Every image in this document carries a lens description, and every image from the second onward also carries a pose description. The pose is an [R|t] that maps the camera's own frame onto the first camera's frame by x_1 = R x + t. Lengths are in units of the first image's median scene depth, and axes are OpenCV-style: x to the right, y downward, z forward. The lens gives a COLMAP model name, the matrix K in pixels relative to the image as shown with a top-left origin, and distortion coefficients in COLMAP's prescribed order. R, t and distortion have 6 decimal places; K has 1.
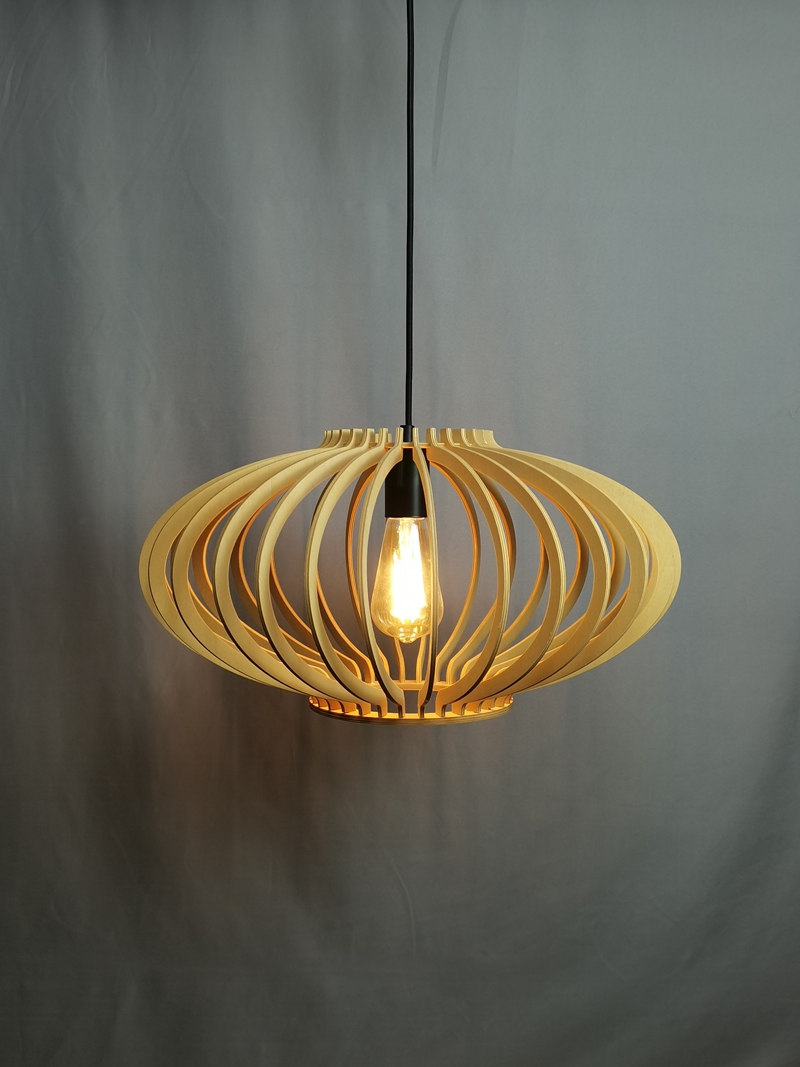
lens RADIAL K [[1245.3, 0, 397.5], [0, 1245.3, 539.0], [0, 0, 1]] dist [0.008213, 0.000000]
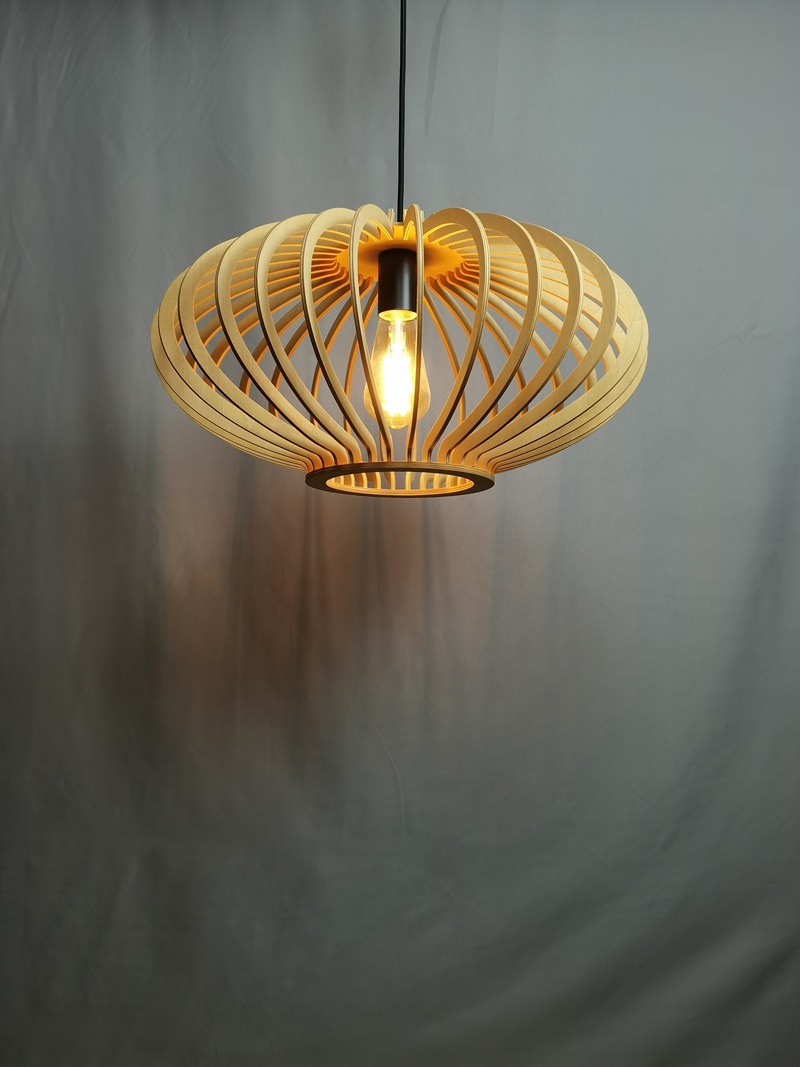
lens RADIAL K [[1067.8, 0, 398.5], [0, 1067.8, 530.1], [0, 0, 1]] dist [0.012358, 0.000000]
pose [[0.999957, 0.009221, -0.000830, 0.007801], [-0.009235, 0.986988, -0.160527, 0.229335], [-0.000661, 0.160528, 0.987031, 0.070739]]
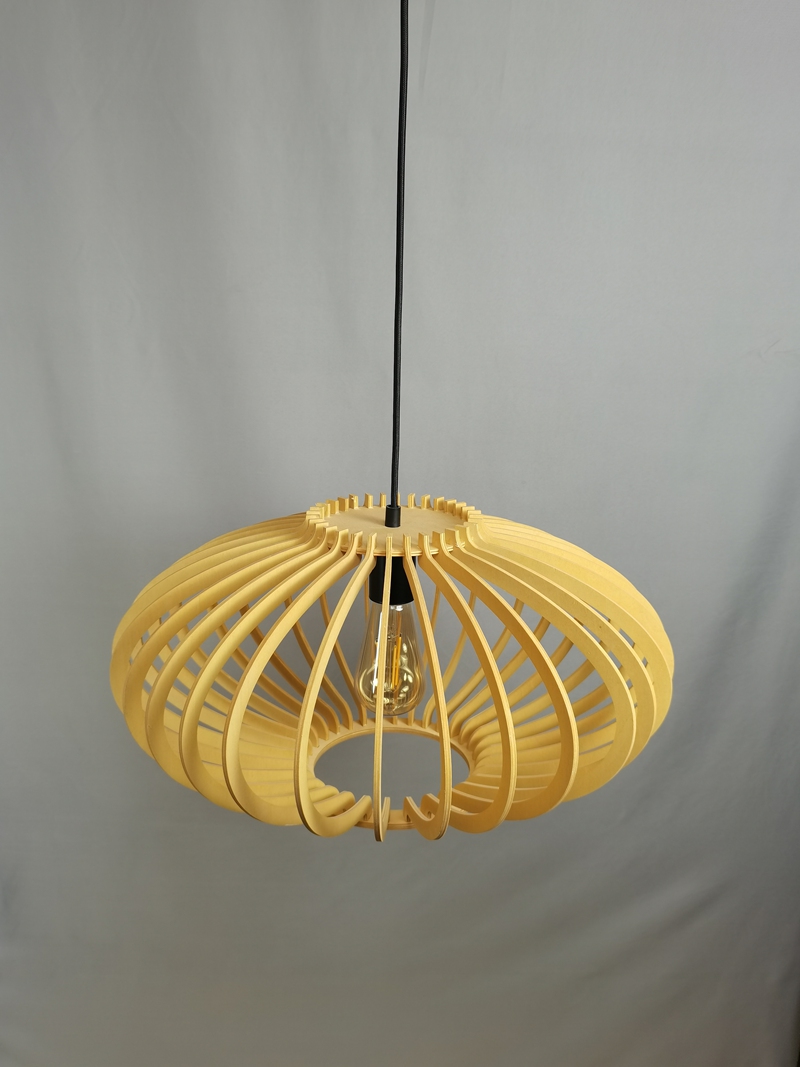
lens RADIAL K [[967.1, 0, 403.4], [0, 967.1, 527.6], [0, 0, 1]] dist [0.000877, -0.004065]
pose [[0.999479, 0.007021, 0.031508, -0.005100], [-0.014871, 0.966462, 0.256379, -0.162685], [-0.028651, -0.256714, 0.966063, 0.195794]]
